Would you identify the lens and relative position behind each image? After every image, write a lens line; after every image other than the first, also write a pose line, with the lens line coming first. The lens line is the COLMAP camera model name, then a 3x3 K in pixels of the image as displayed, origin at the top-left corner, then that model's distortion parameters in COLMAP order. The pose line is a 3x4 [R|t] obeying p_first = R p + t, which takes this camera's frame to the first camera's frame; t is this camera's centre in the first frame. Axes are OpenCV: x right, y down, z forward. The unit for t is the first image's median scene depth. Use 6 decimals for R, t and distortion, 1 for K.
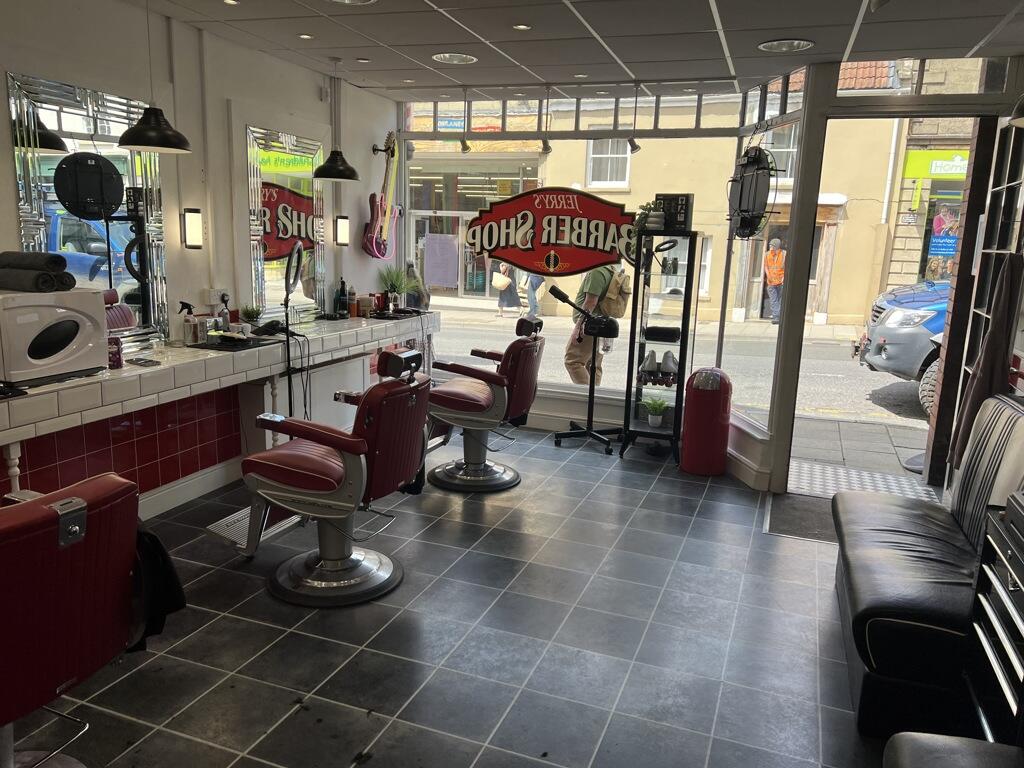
lens RADIAL K [[764.4, 0, 509.7], [0, 764.4, 385.1], [0, 0, 1]] dist [-0.001517, -0.000386]
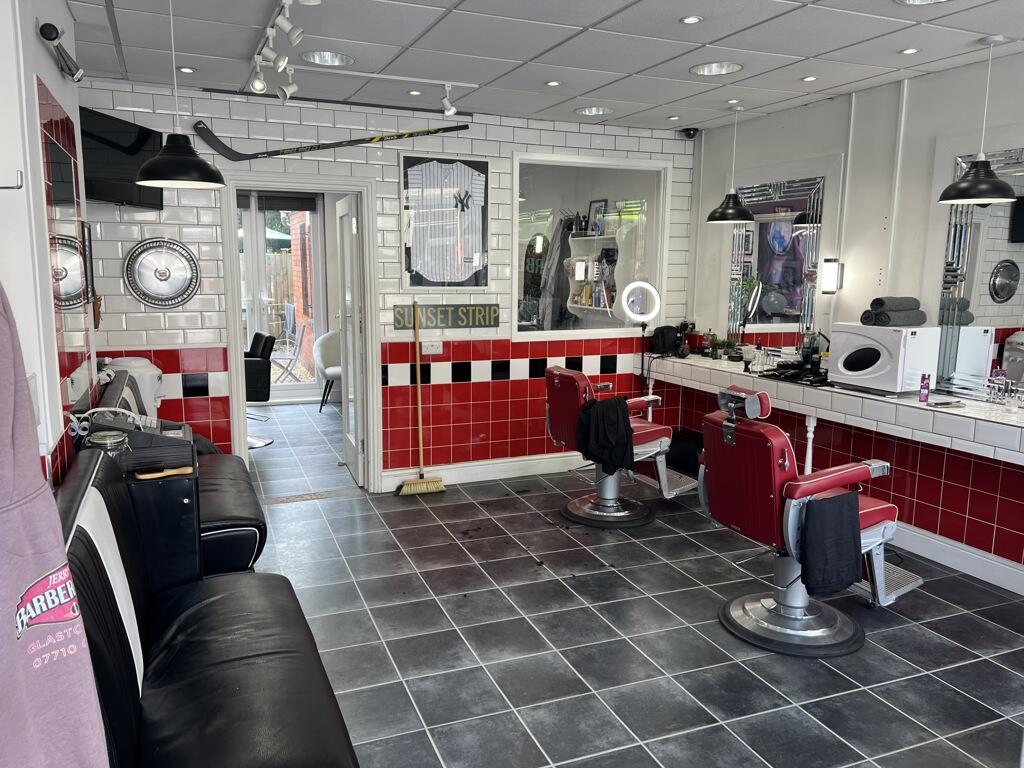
lens RADIAL K [[764.4, 0, 510.4], [0, 764.4, 383.0], [0, 0, 1]] dist [-0.001517, -0.000386]
pose [[-0.737256, 0.068891, -0.672092, 0.798953], [-0.164872, 0.946366, 0.277863, -0.304742], [0.655188, 0.315665, -0.686356, 1.595782]]
